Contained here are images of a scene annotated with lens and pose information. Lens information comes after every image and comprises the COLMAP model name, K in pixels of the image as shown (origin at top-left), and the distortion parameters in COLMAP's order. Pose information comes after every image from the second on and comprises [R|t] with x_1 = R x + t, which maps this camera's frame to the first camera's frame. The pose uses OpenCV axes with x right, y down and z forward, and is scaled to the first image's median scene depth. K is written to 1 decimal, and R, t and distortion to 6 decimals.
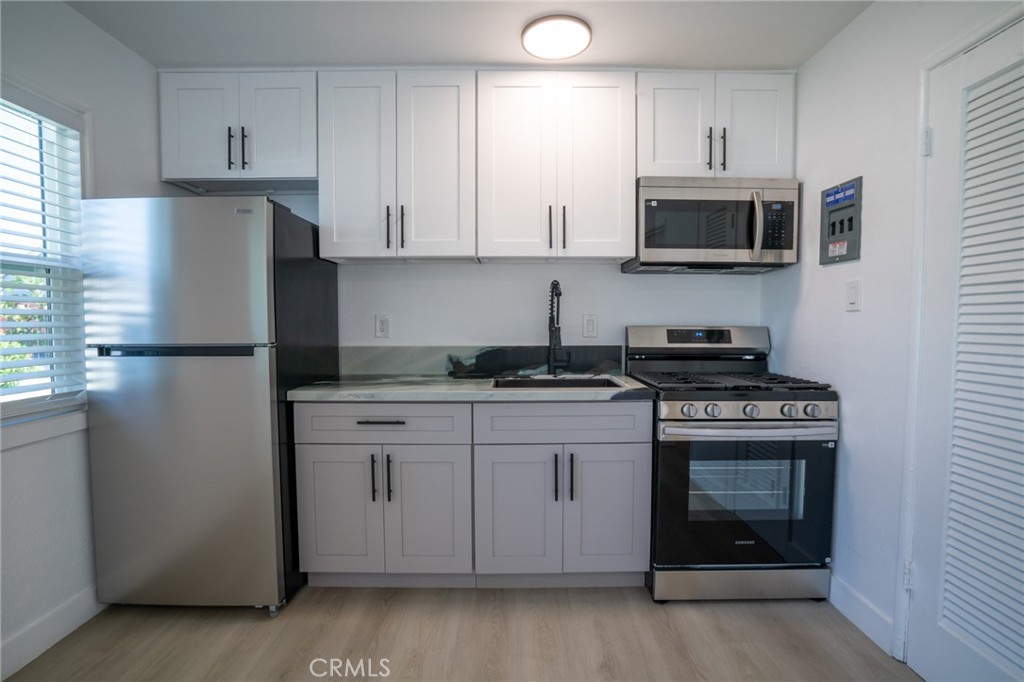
lens RADIAL K [[455.1, 0, 512.0], [0, 455.1, 341.0], [0, 0, 1]] dist [-0.023294, 0.000076]
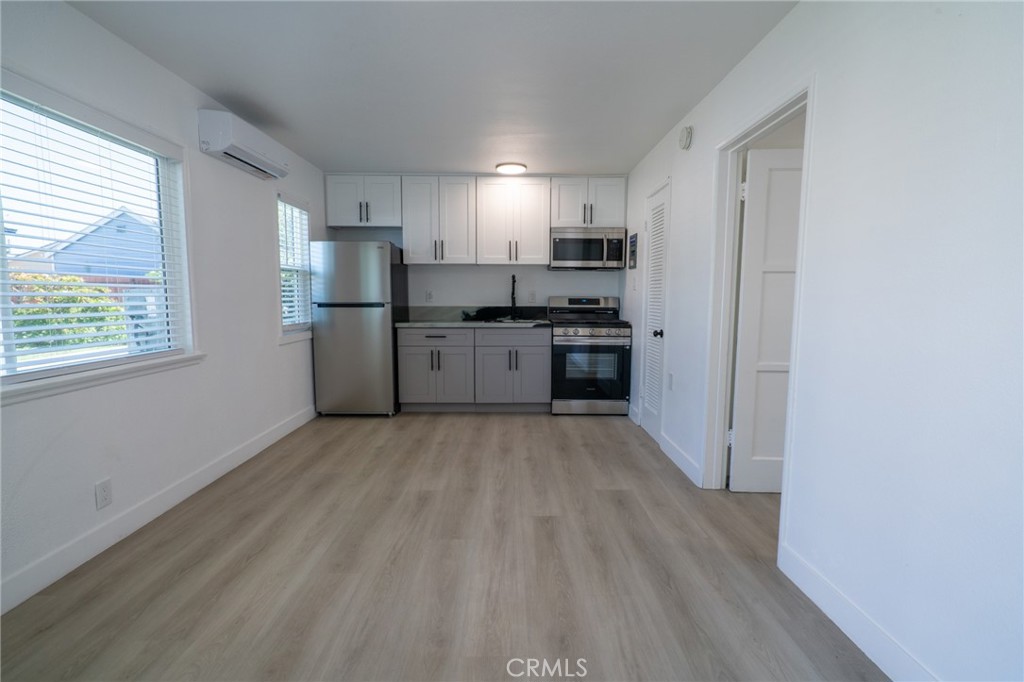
lens RADIAL K [[484.8, 0, 512.0], [0, 484.8, 341.0], [0, 0, 1]] dist [0.000296, 0.000034]
pose [[0.999978, 0.004320, -0.005024, 0.107893], [-0.004095, 0.999022, 0.044024, 0.080736], [0.005209, -0.044003, 0.999018, -1.355645]]
